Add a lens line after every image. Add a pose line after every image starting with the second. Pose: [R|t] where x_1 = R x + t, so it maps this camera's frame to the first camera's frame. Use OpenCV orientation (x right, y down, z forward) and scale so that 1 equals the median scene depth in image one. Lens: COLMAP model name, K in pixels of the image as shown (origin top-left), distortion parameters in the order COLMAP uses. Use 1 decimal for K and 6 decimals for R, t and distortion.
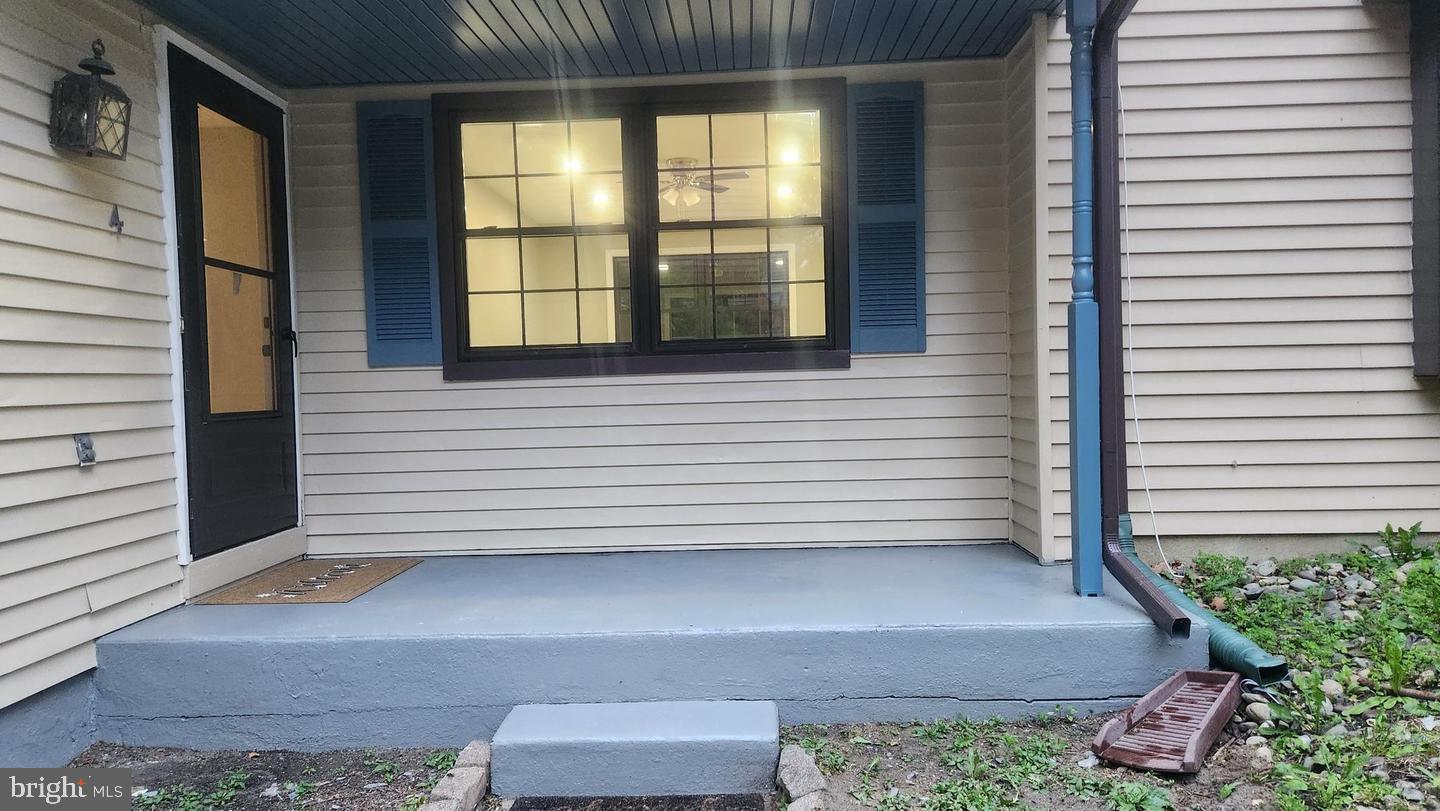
lens RADIAL K [[955.4, 0, 722.1], [0, 955.4, 406.2], [0, 0, 1]] dist [0.056340, -0.000646]
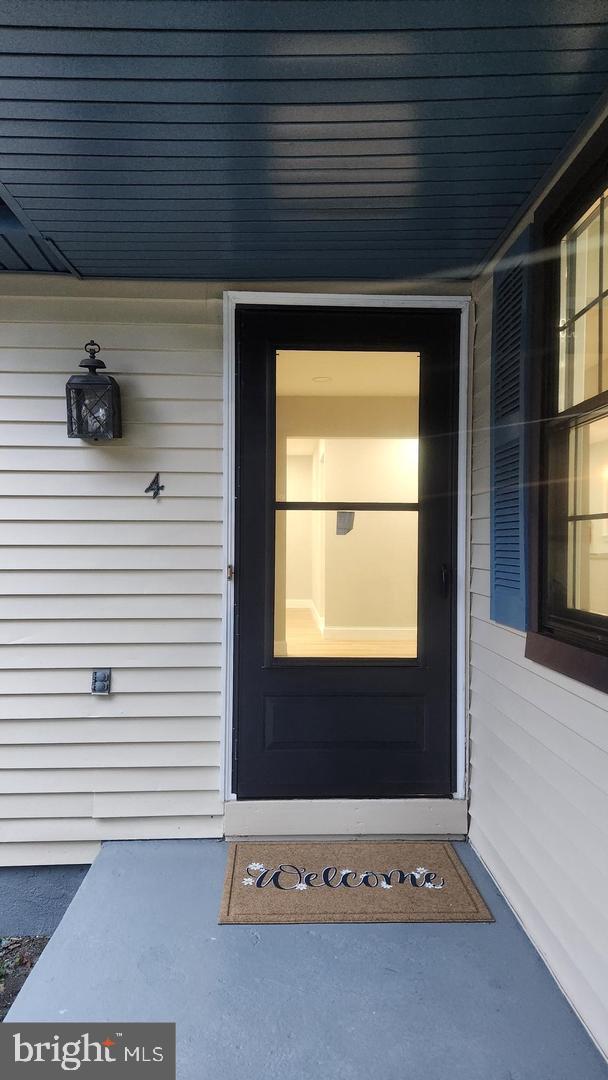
lens RADIAL K [[716.6, 0, 295.7], [0, 716.6, 556.3], [0, 0, 1]] dist [0.056340, -0.000646]
pose [[0.062669, 0.030590, -0.997565, 0.223449], [-0.036449, 0.998934, 0.028342, -0.127838], [0.997369, 0.034584, 0.063717, 1.039205]]
